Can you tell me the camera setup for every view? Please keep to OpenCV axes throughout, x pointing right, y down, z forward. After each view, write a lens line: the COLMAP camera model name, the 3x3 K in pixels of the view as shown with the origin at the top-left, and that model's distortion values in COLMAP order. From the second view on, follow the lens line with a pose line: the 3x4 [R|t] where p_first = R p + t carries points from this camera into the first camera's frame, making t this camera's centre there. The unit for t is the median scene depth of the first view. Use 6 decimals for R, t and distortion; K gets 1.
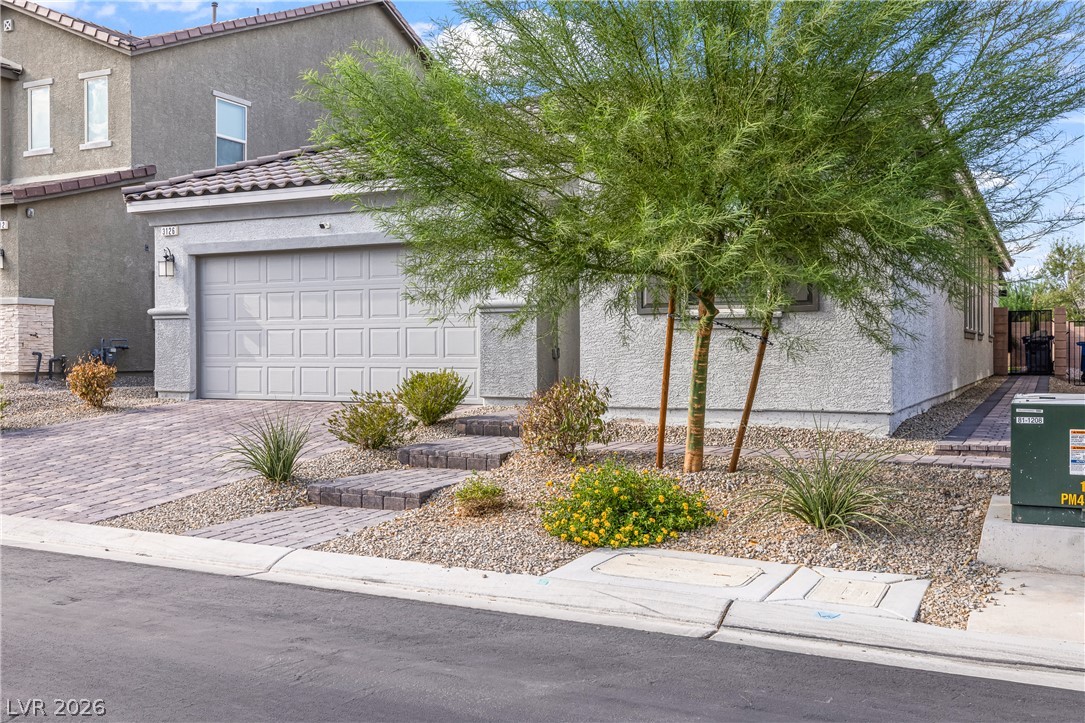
lens RADIAL K [[1073.9, 0, 503.6], [0, 1073.9, 358.1], [0, 0, 1]] dist [-0.004564, -0.002280]
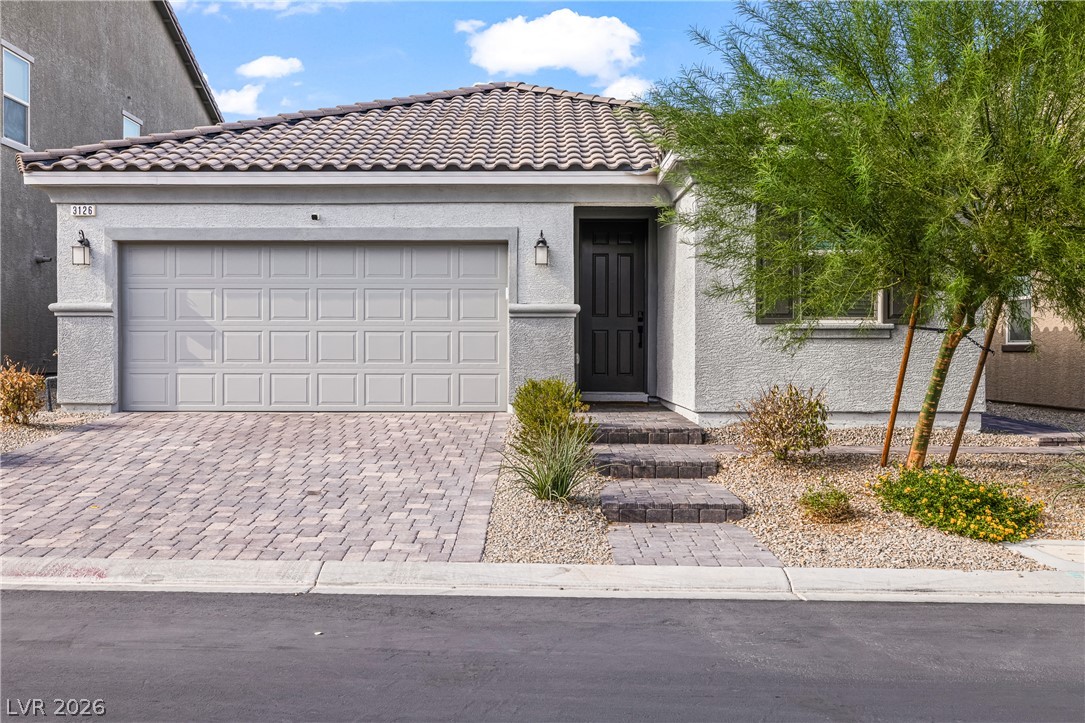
lens RADIAL K [[1073.9, 0, 503.6], [0, 1073.9, 358.1], [0, 0, 1]] dist [-0.004564, -0.002280]
pose [[0.894968, 0.000192, 0.446129, -0.402268], [-0.000875, 0.999999, 0.001325, -0.005709], [-0.446129, -0.001576, 0.894967, 0.115987]]
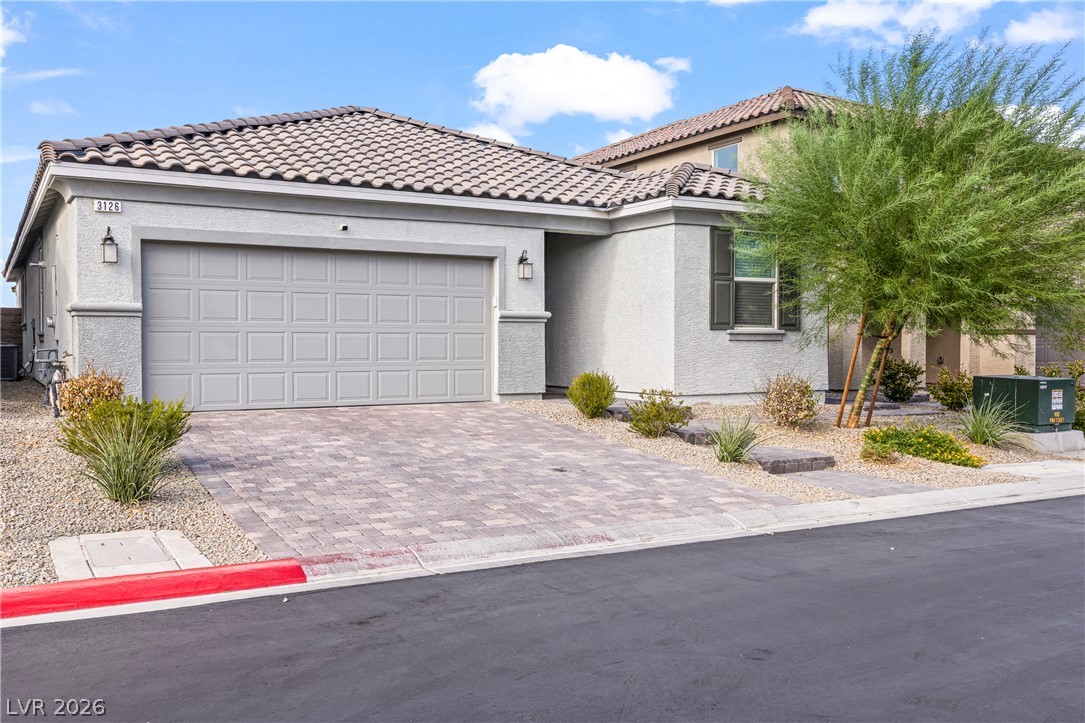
lens RADIAL K [[1029.3, 0, 542.5], [0, 1029.3, 361.5], [0, 0, 1]] dist [0.013988, 0.010003]
pose [[0.530540, -0.008301, 0.847619, -0.818260], [0.005460, 0.999965, 0.006376, -0.005632], [-0.847642, 0.001245, 0.530567, 0.326006]]
